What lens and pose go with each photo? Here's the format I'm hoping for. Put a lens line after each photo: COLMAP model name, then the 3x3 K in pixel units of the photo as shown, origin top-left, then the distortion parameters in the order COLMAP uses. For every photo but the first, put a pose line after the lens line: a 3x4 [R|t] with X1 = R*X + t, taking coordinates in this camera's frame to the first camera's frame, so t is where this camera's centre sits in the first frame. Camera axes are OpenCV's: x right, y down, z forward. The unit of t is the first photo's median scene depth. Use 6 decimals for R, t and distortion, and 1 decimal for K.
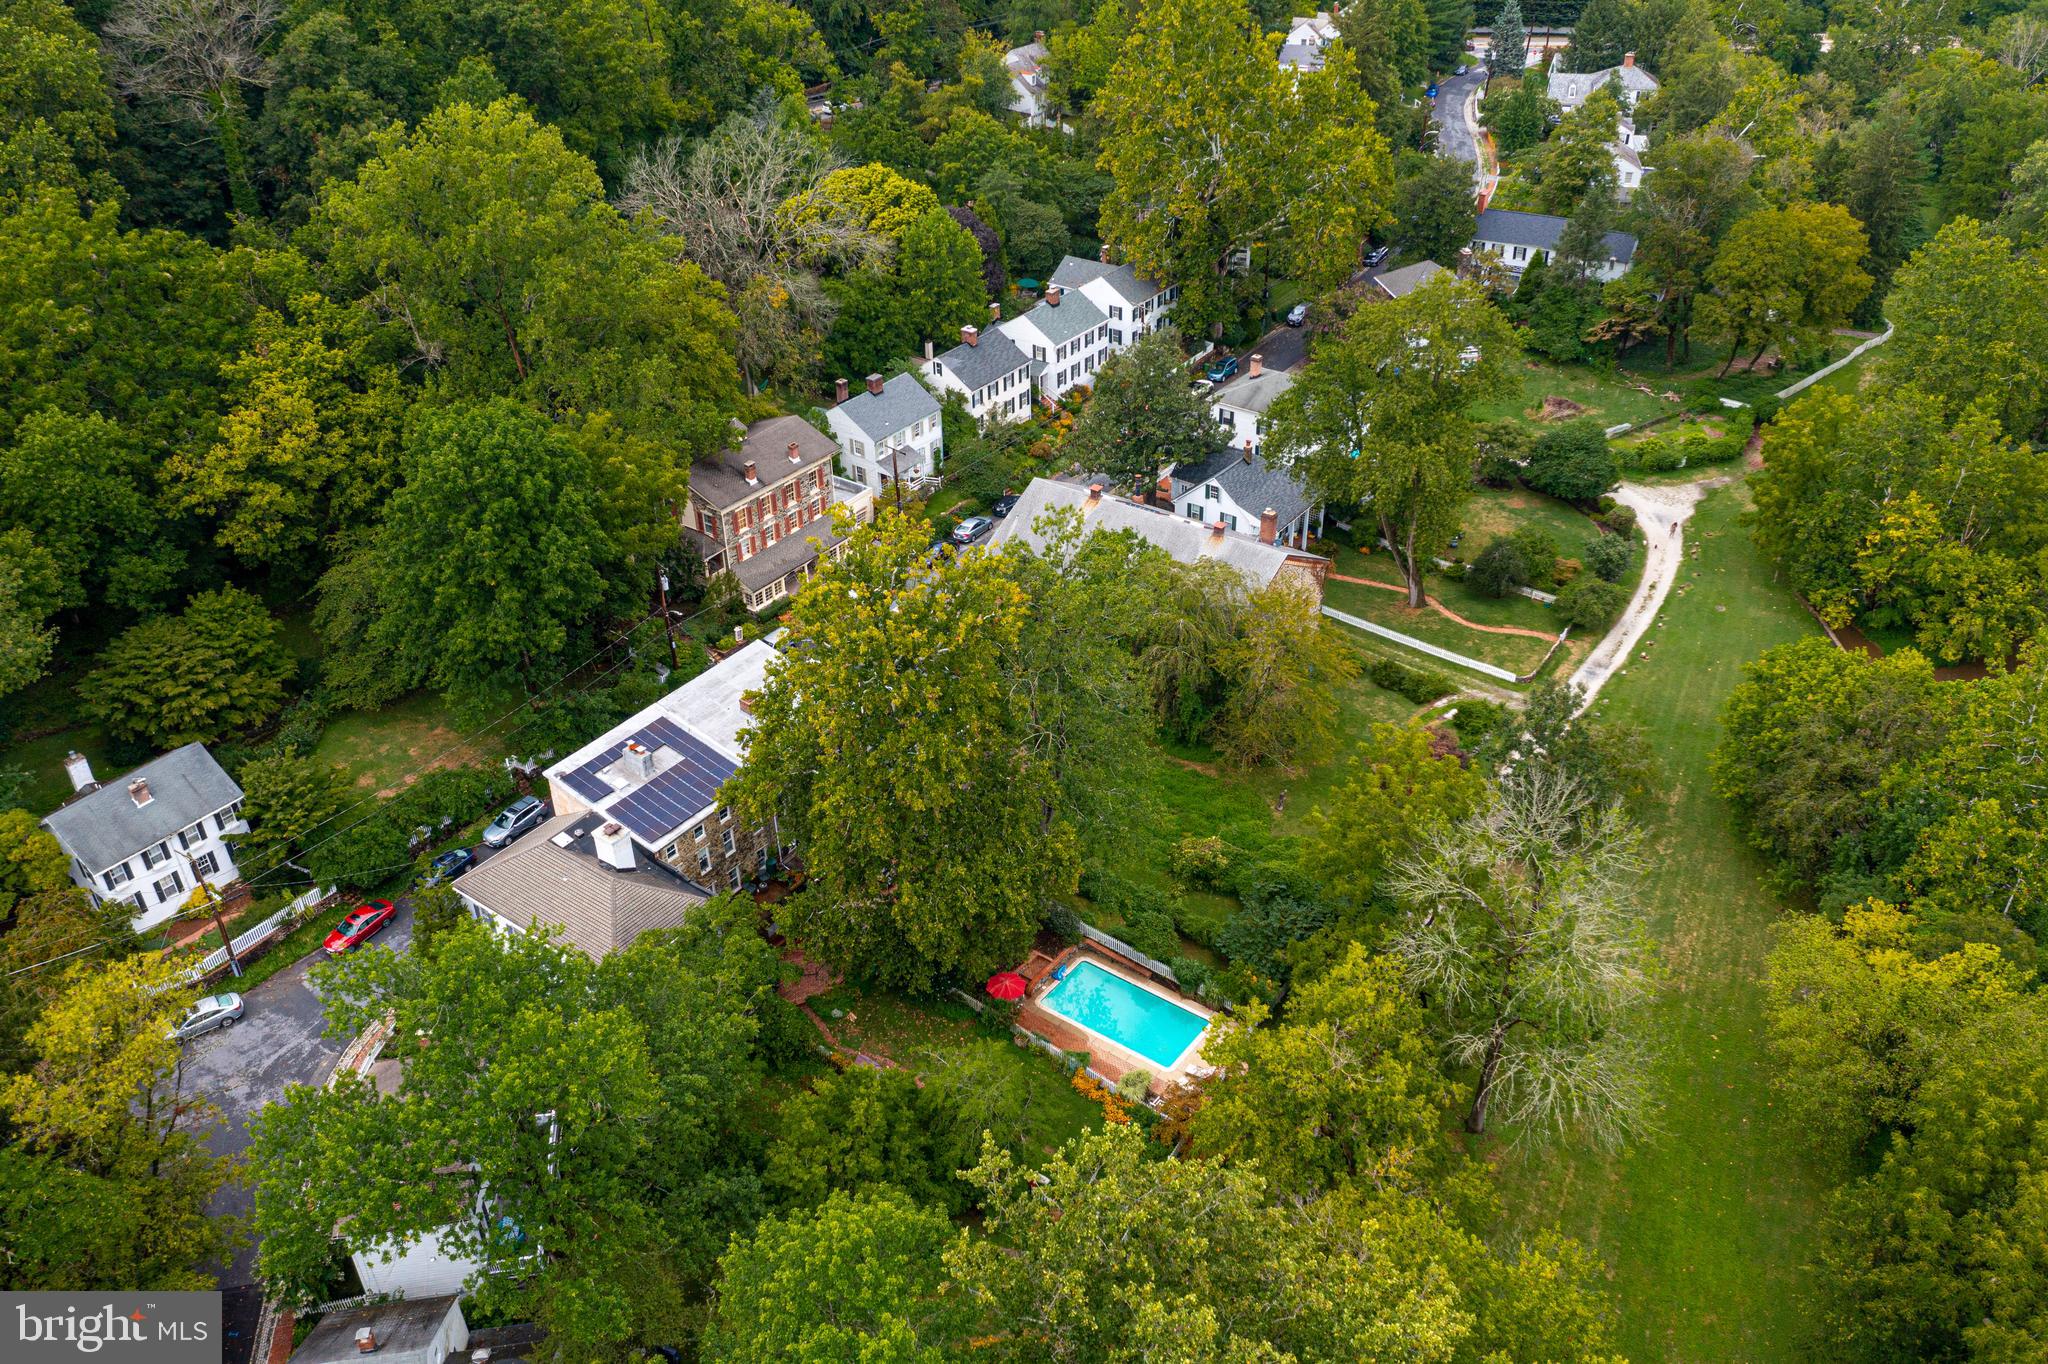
lens RADIAL K [[1607.3, 0, 1022.1], [0, 1607.3, 676.6], [0, 0, 1]] dist [-0.036317, 0.013189]
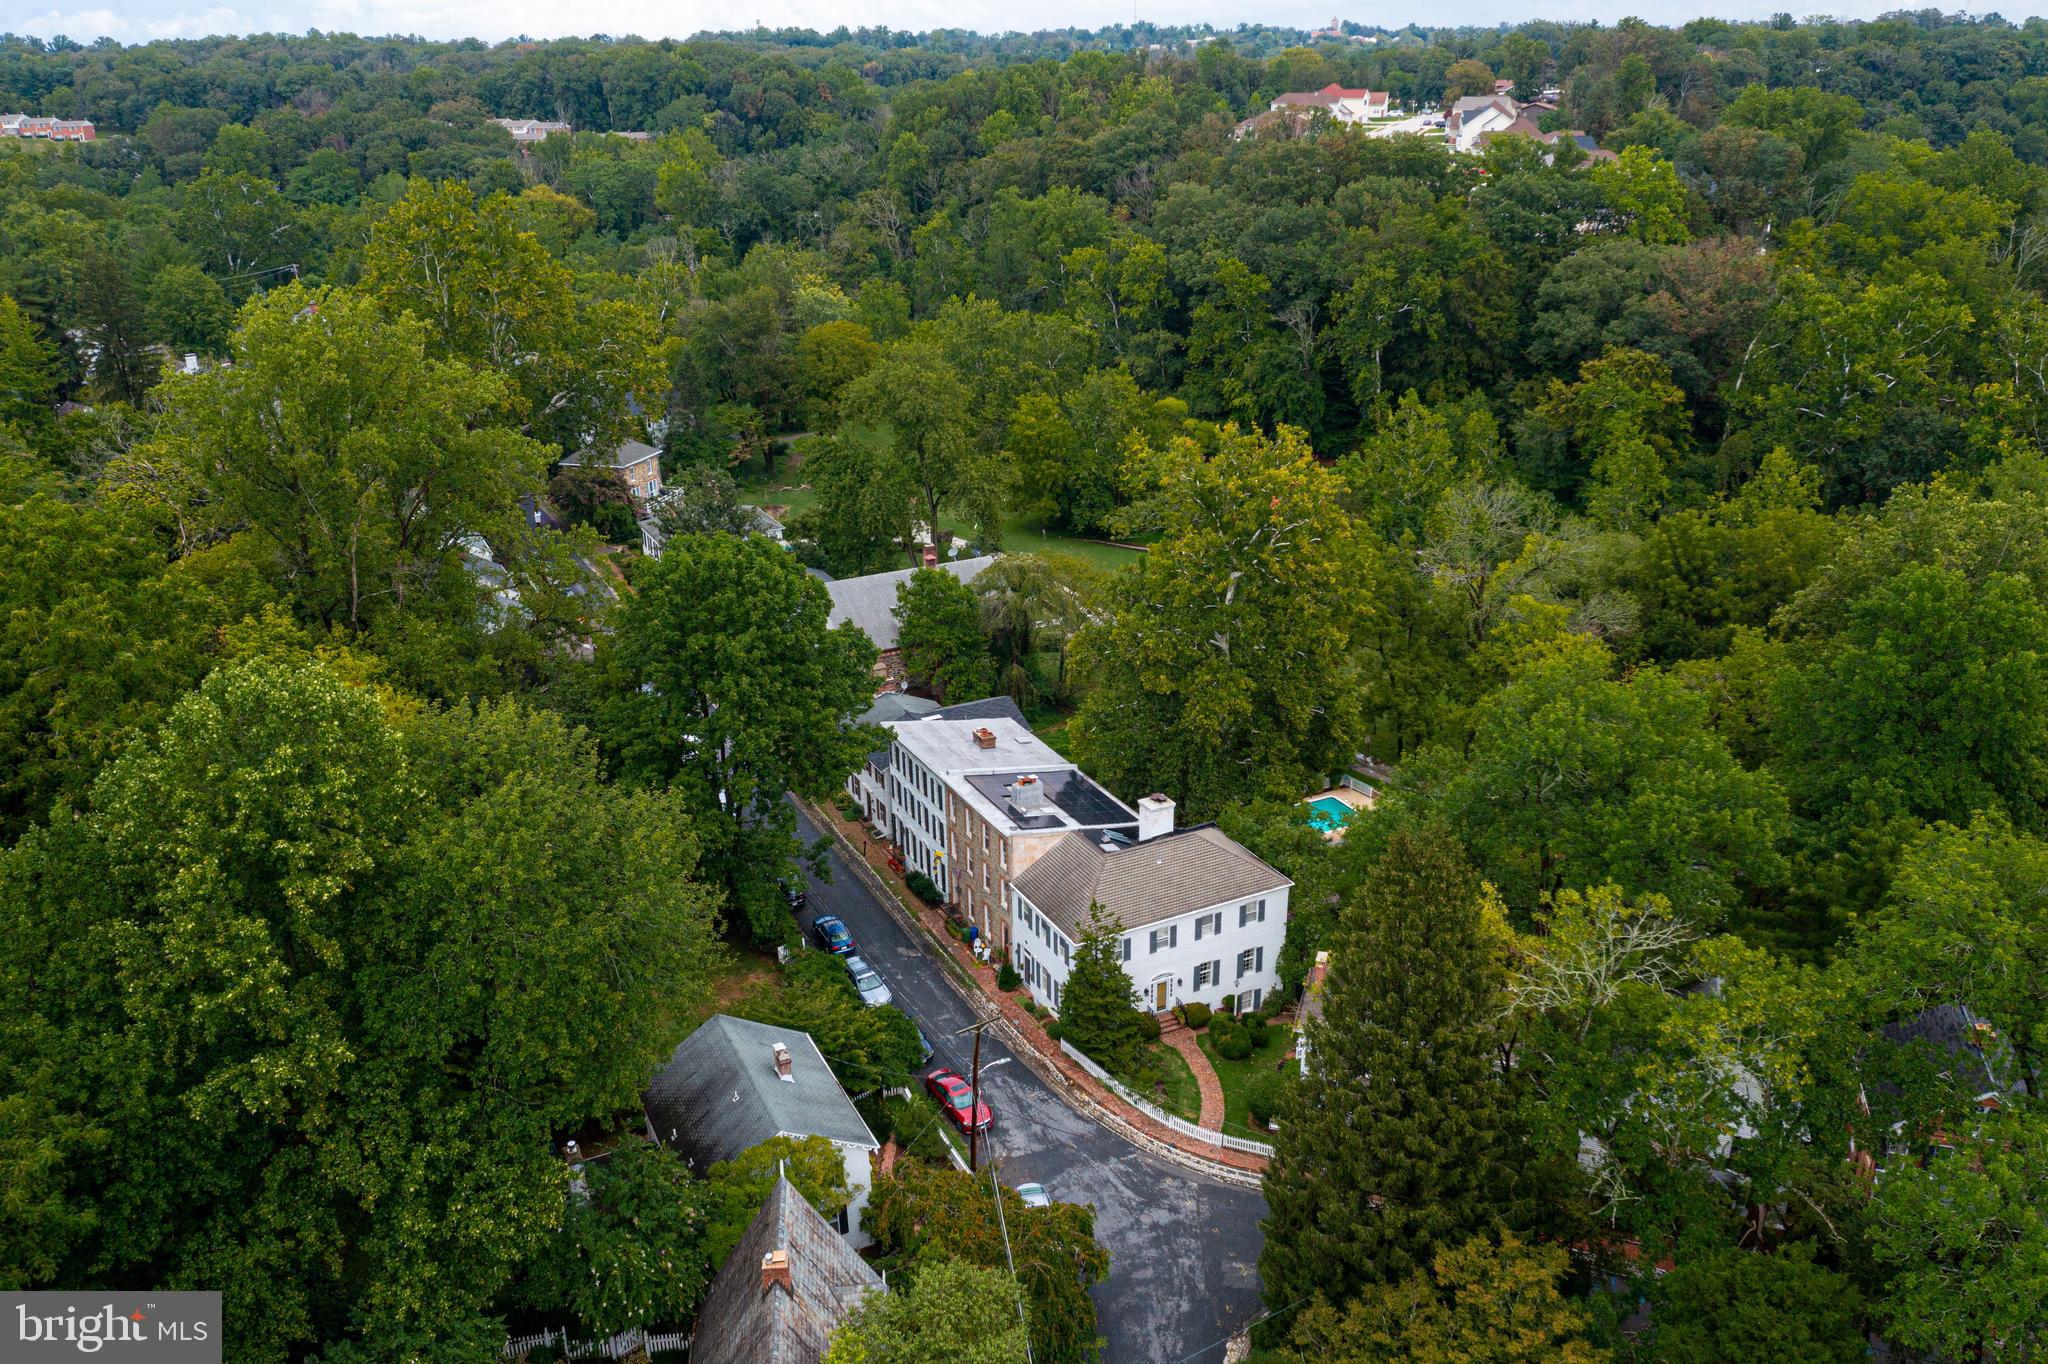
lens RADIAL K [[1607.3, 0, 1025.9], [0, 1607.3, 679.4], [0, 0, 1]] dist [-0.036317, 0.013189]
pose [[0.449922, -0.314179, 0.835980, -0.823529], [0.489005, 0.869947, 0.063764, -0.057255], [-0.747292, 0.380110, 0.545043, 0.342414]]
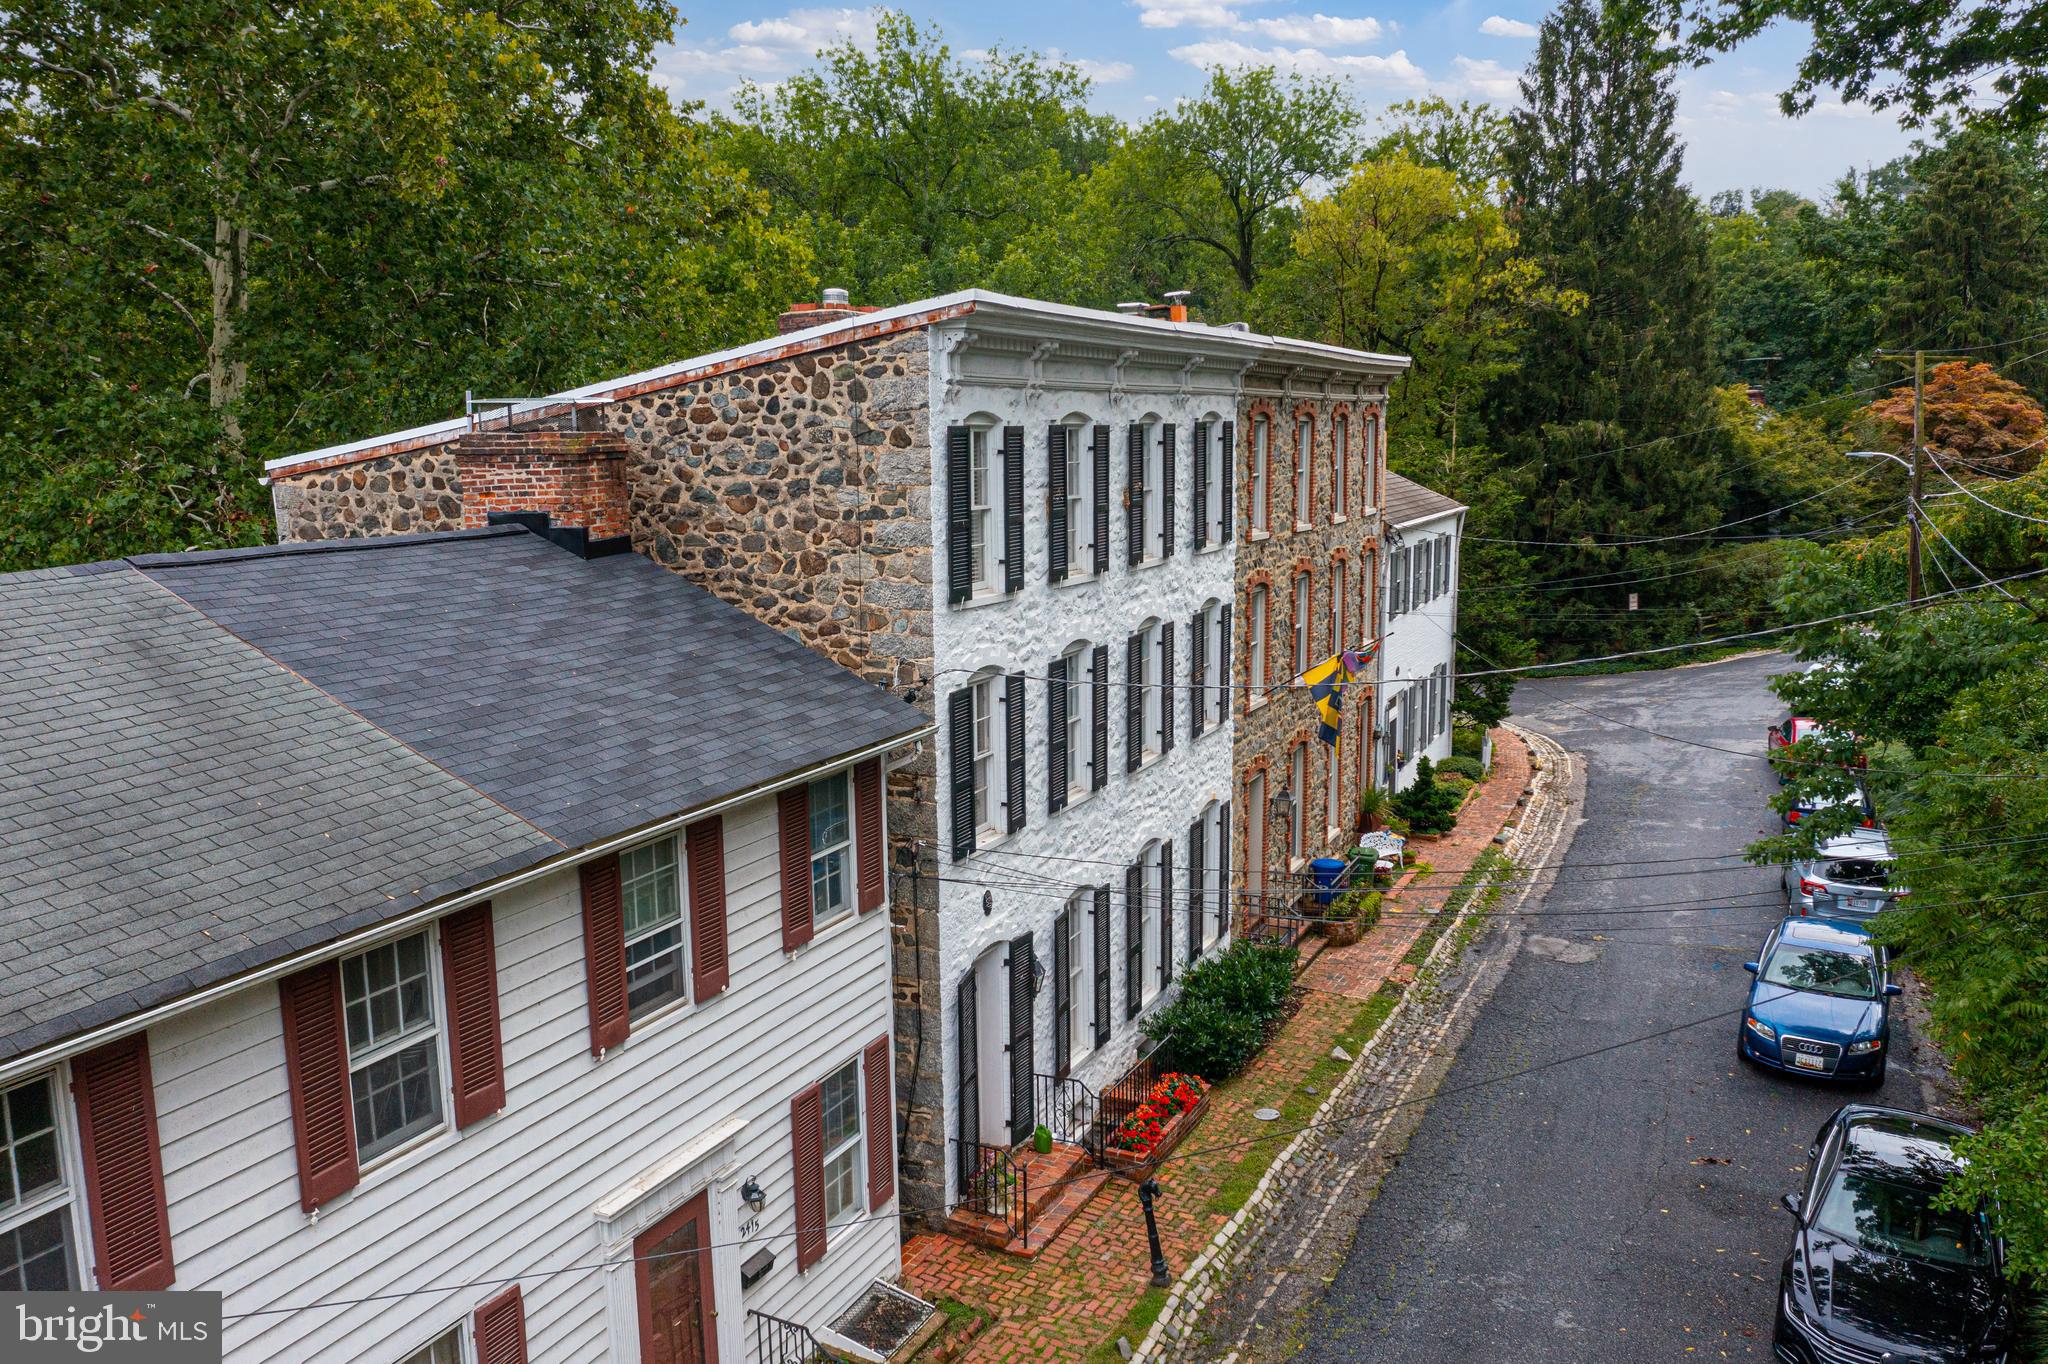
lens RADIAL K [[1607.3, 0, 1032.8], [0, 1607.3, 681.7], [0, 0, 1]] dist [-0.036317, 0.013189]
pose [[-0.981682, 0.055156, -0.182370, -0.125552], [-0.081547, 0.743444, 0.663808, -0.077736], [0.172195, 0.666520, -0.725327, 0.985071]]
